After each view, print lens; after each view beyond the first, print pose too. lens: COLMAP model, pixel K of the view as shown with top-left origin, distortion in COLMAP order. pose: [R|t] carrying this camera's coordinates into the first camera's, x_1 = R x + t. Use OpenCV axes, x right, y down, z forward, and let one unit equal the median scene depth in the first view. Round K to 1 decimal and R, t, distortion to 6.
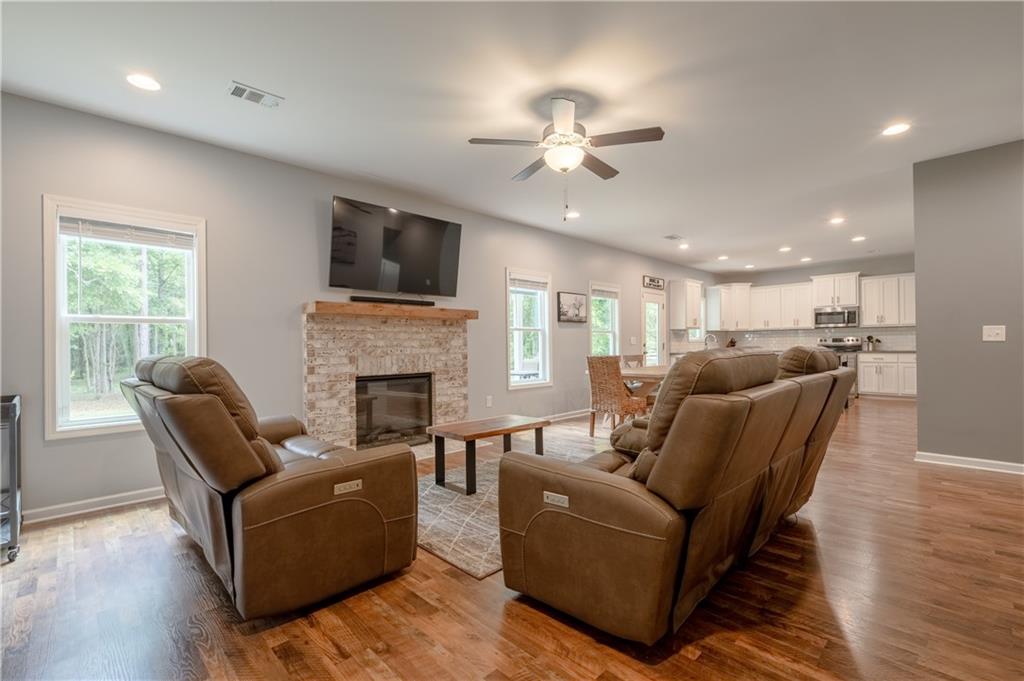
lens RADIAL K [[448.8, 0, 515.9], [0, 448.8, 345.4], [0, 0, 1]] dist [-0.002278, -0.000651]
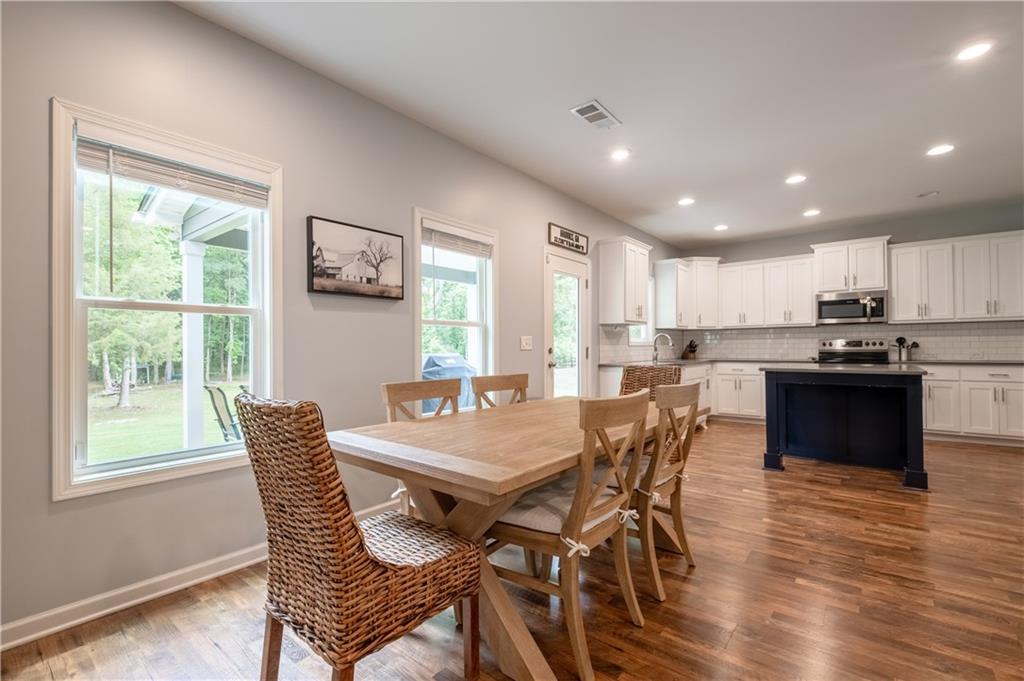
lens RADIAL K [[448.8, 0, 515.9], [0, 448.8, 345.4], [0, 0, 1]] dist [-0.002278, -0.000651]
pose [[0.993010, 0.004693, 0.117933, 0.220816], [-0.003983, 0.999973, -0.006255, -0.004482], [-0.117960, 0.005741, 0.993002, 0.568280]]
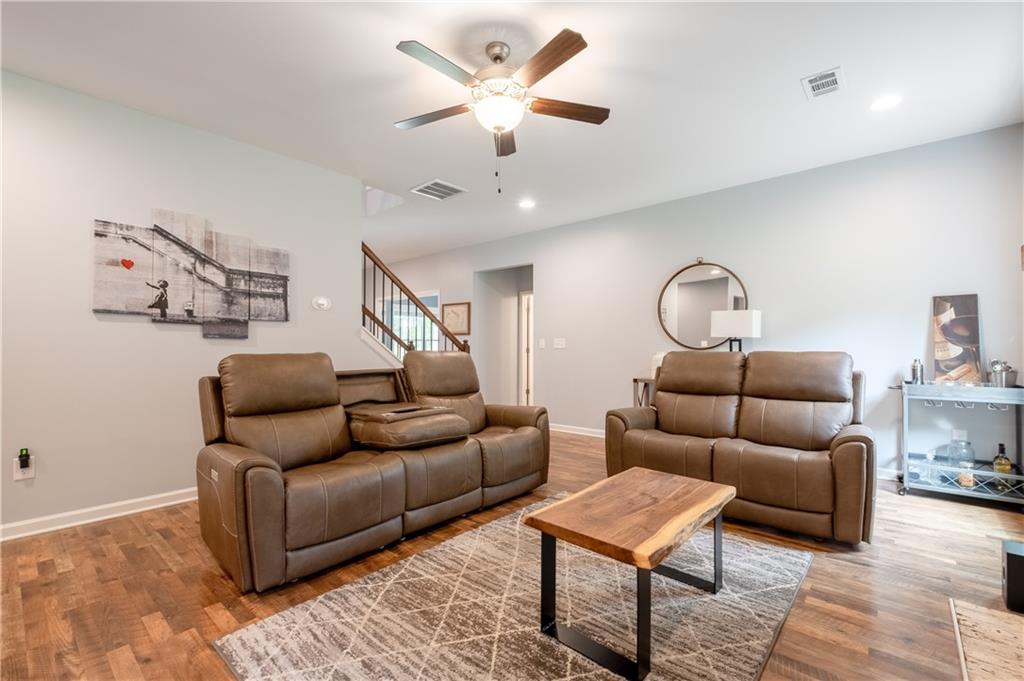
lens RADIAL K [[448.8, 0, 515.9], [0, 448.8, 345.4], [0, 0, 1]] dist [-0.002278, -0.000651]
pose [[-0.997392, 0.019685, -0.069438, 0.063930], [0.020384, 0.999748, -0.009378, -0.001514], [0.069235, -0.010769, -0.997542, 0.803348]]
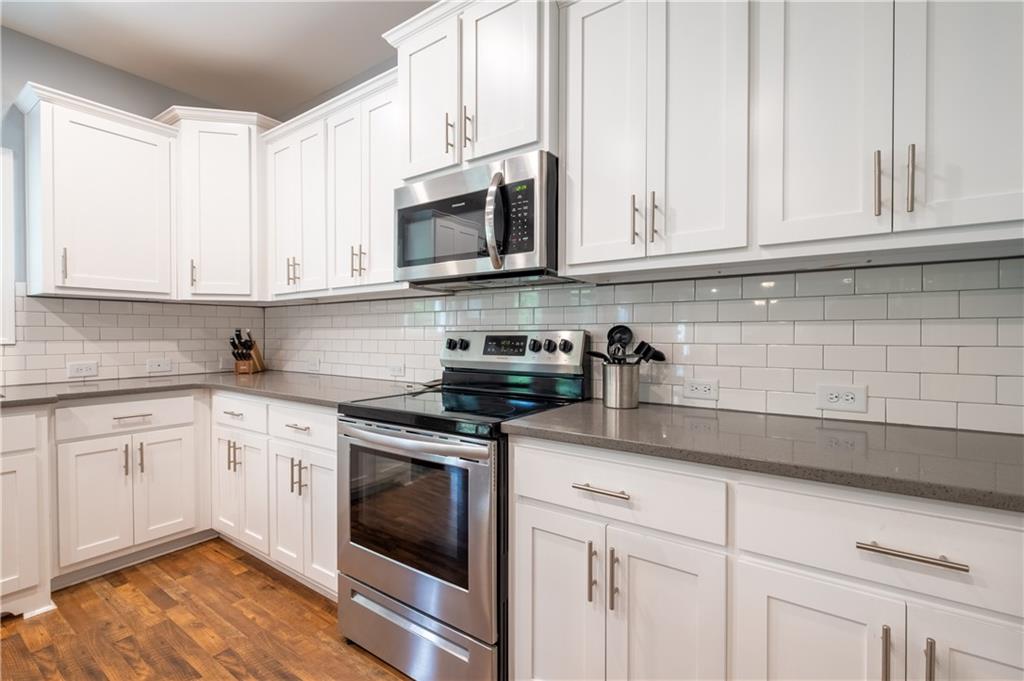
lens RADIAL K [[454.4, 0, 512.0], [0, 454.4, 340.5], [0, 0, 1]] dist [-0.002408, -0.000540]
pose [[0.983060, 0.008982, 0.183062, 0.946223], [-0.011462, 0.999856, 0.012495, -0.022436], [-0.182924, -0.014381, 0.983022, 1.090642]]
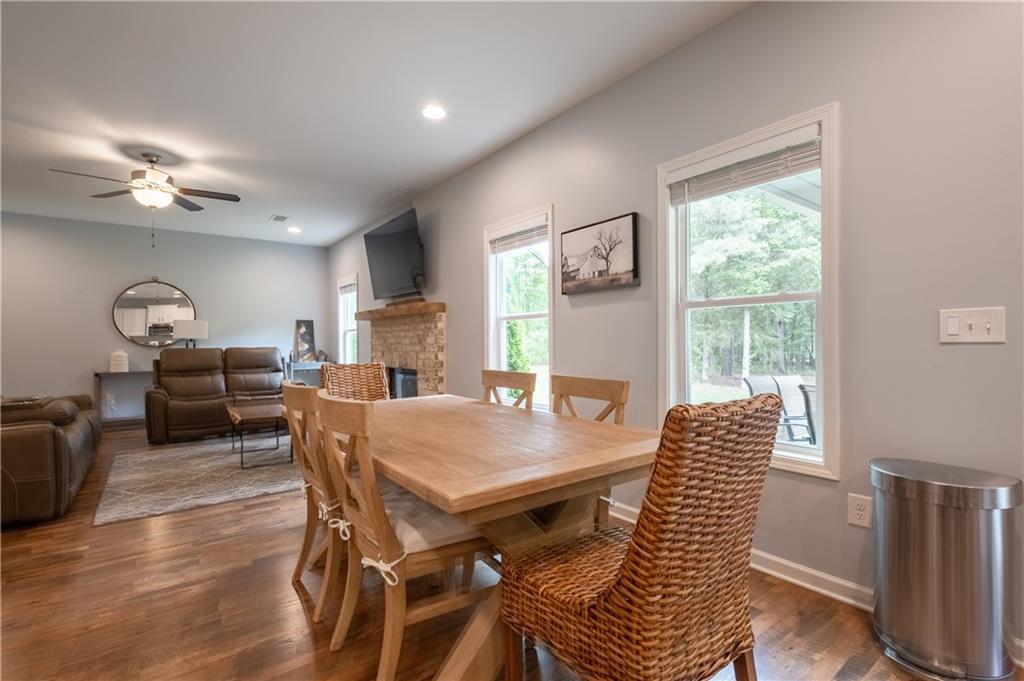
lens RADIAL K [[467.5, 0, 516.4], [0, 467.5, 344.7], [0, 0, 1]] dist [0.002317, -0.000133]
pose [[-0.123719, 0.020567, -0.992104, 0.581494], [0.013049, 0.999732, 0.019098, -0.009399], [0.992232, -0.010583, -0.123954, 0.973806]]
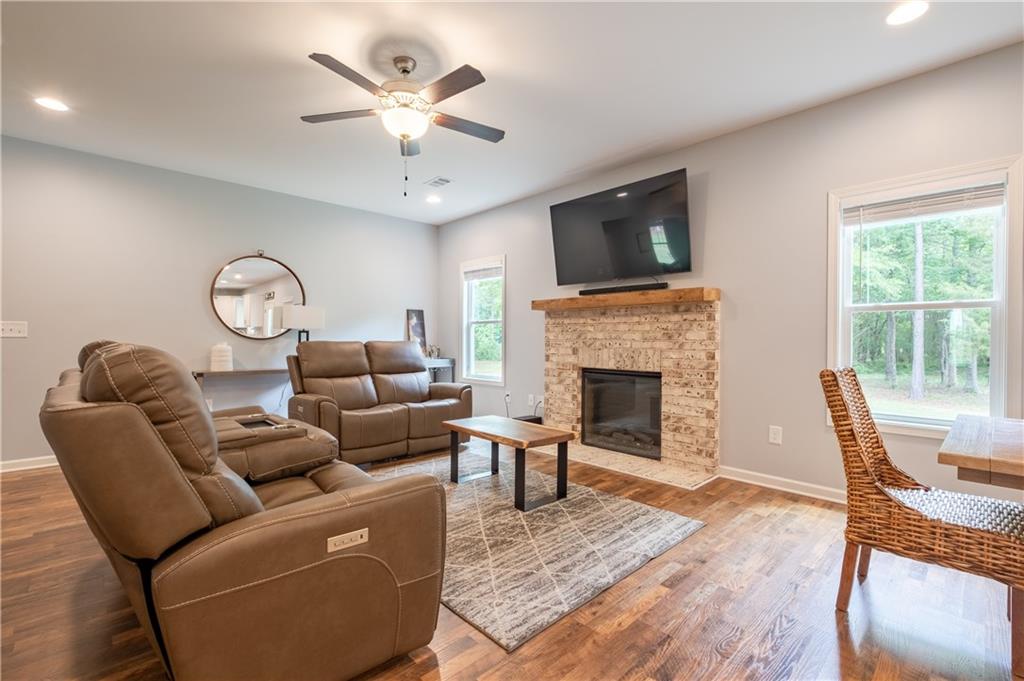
lens RADIAL K [[454.4, 0, 512.0], [0, 454.4, 340.5], [0, 0, 1]] dist [-0.002408, -0.000540]
pose [[-0.021245, 0.018698, -0.999599, 0.449234], [-0.001306, 0.999824, 0.018730, -0.008018], [0.999773, 0.001704, -0.021217, 0.549071]]
